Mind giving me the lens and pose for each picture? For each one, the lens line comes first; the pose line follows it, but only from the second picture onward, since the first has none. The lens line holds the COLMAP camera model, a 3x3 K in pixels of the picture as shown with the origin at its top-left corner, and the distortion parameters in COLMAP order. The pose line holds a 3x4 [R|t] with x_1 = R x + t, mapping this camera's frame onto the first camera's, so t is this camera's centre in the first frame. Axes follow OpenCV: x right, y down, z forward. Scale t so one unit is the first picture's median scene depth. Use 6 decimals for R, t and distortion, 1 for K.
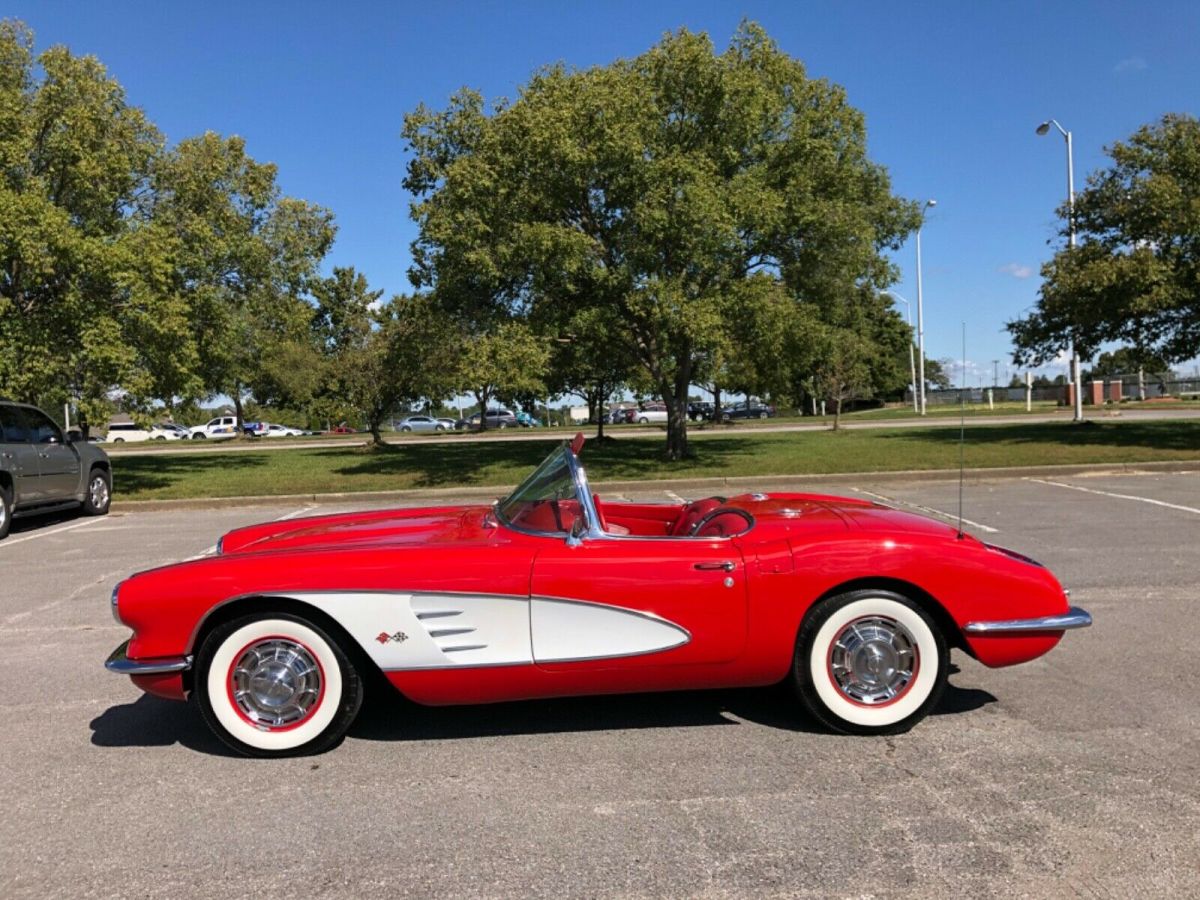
lens RADIAL K [[980.8, 0, 597.6], [0, 980.8, 447.7], [0, 0, 1]] dist [0.020469, 0.000716]
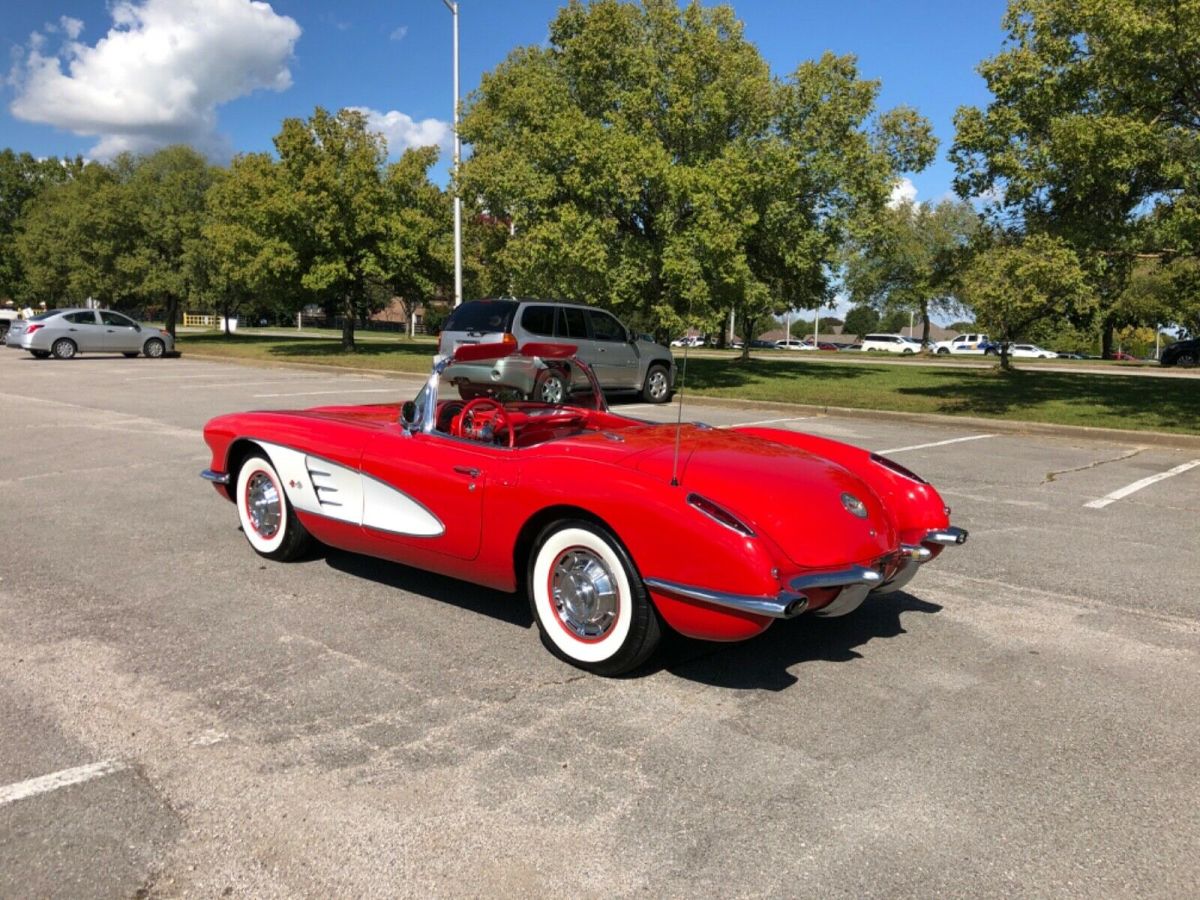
lens RADIAL K [[980.8, 0, 597.6], [0, 980.8, 447.7], [0, 0, 1]] dist [0.020469, 0.000716]
pose [[0.711199, 0.137981, -0.689317, 0.254942], [-0.079705, 0.990053, 0.115943, -0.010764], [0.698458, -0.027516, 0.715122, 0.089274]]
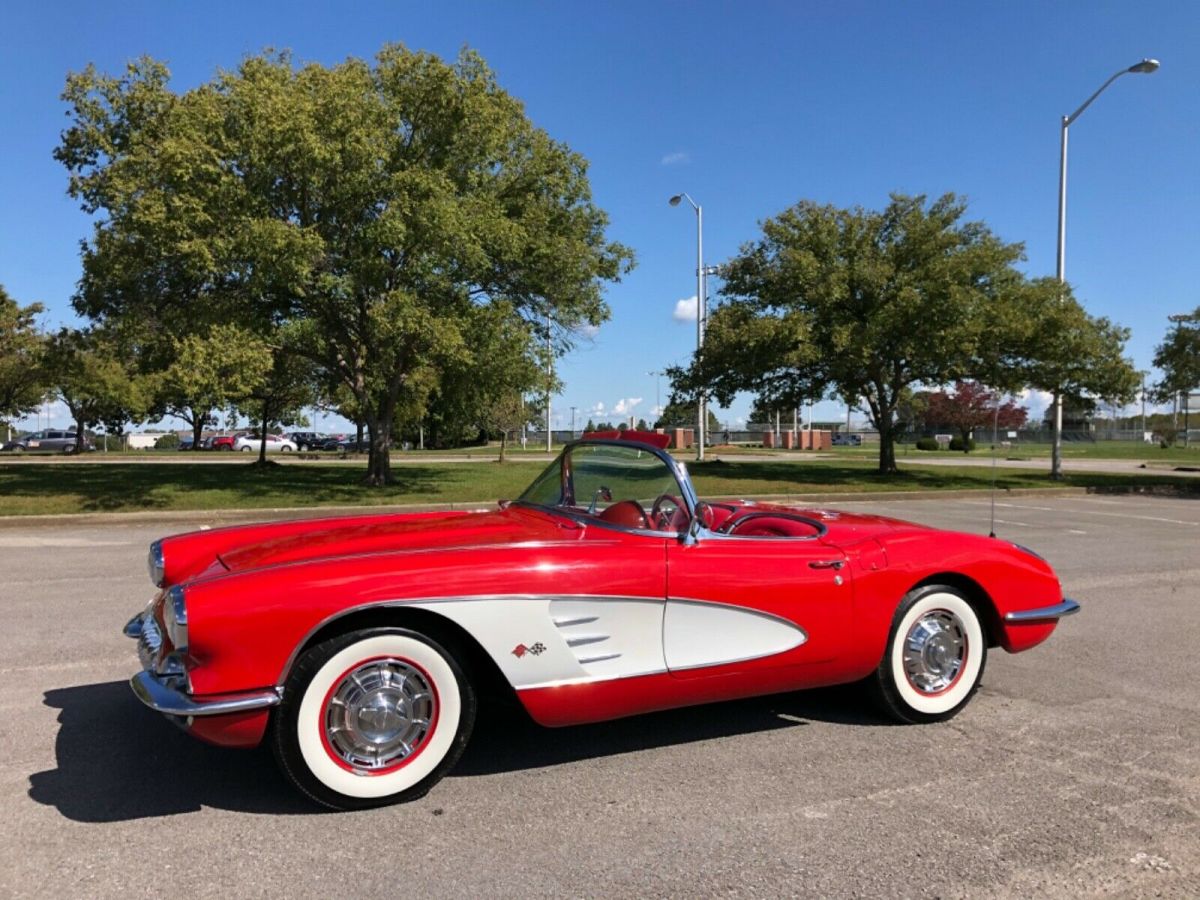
lens RADIAL K [[987.2, 0, 595.5], [0, 987.2, 434.7], [0, 0, 1]] dist [0.021847, 0.001387]
pose [[0.909307, 0.041975, 0.414002, -0.135058], [-0.020640, 0.998224, -0.055874, 0.012910], [-0.415613, 0.042261, 0.908559, 0.043806]]
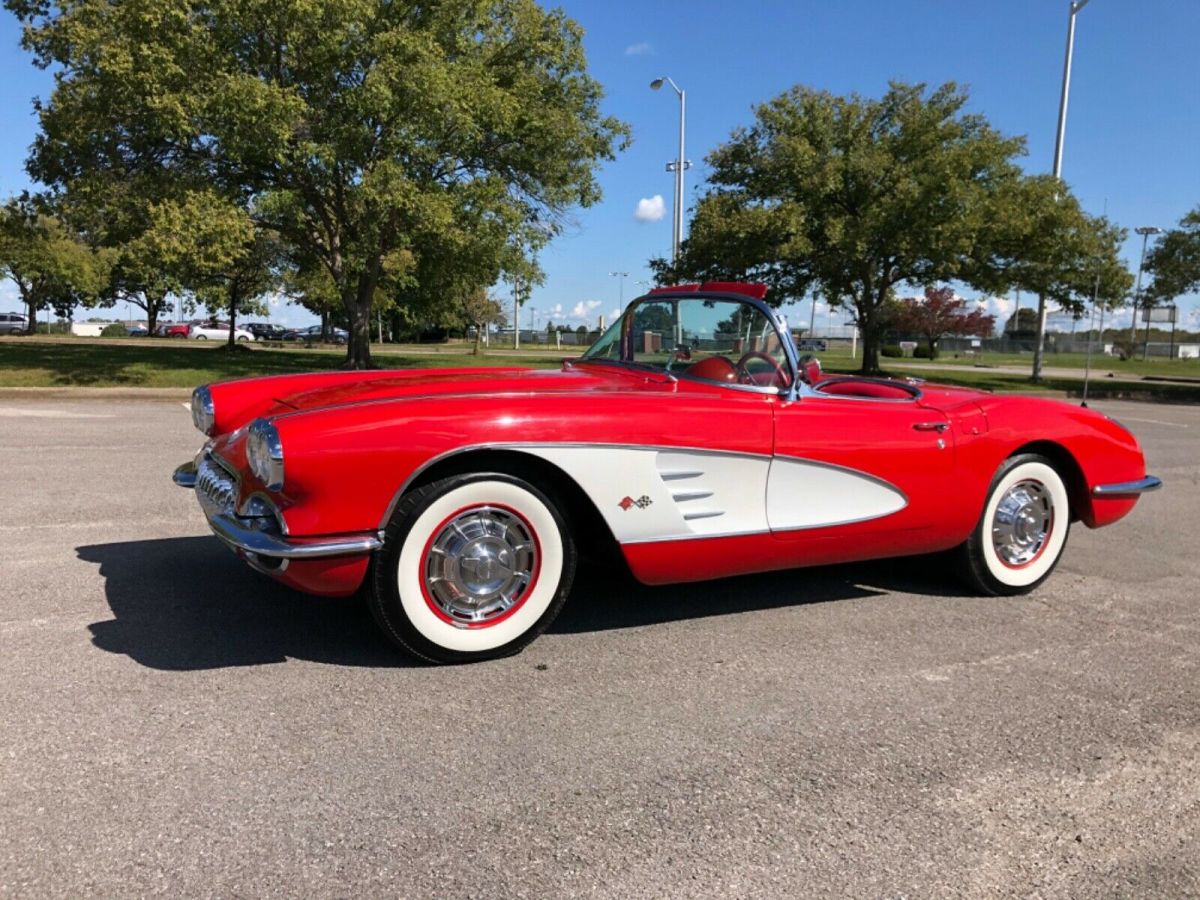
lens RADIAL K [[982.7, 0, 579.3], [0, 982.7, 462.1], [0, 0, 1]] dist [0.027298, -0.001095]
pose [[0.894454, 0.009992, 0.447048, -0.156649], [-0.045092, 0.996670, 0.067942, 0.027446], [-0.444880, -0.080929, 0.891926, 0.077591]]
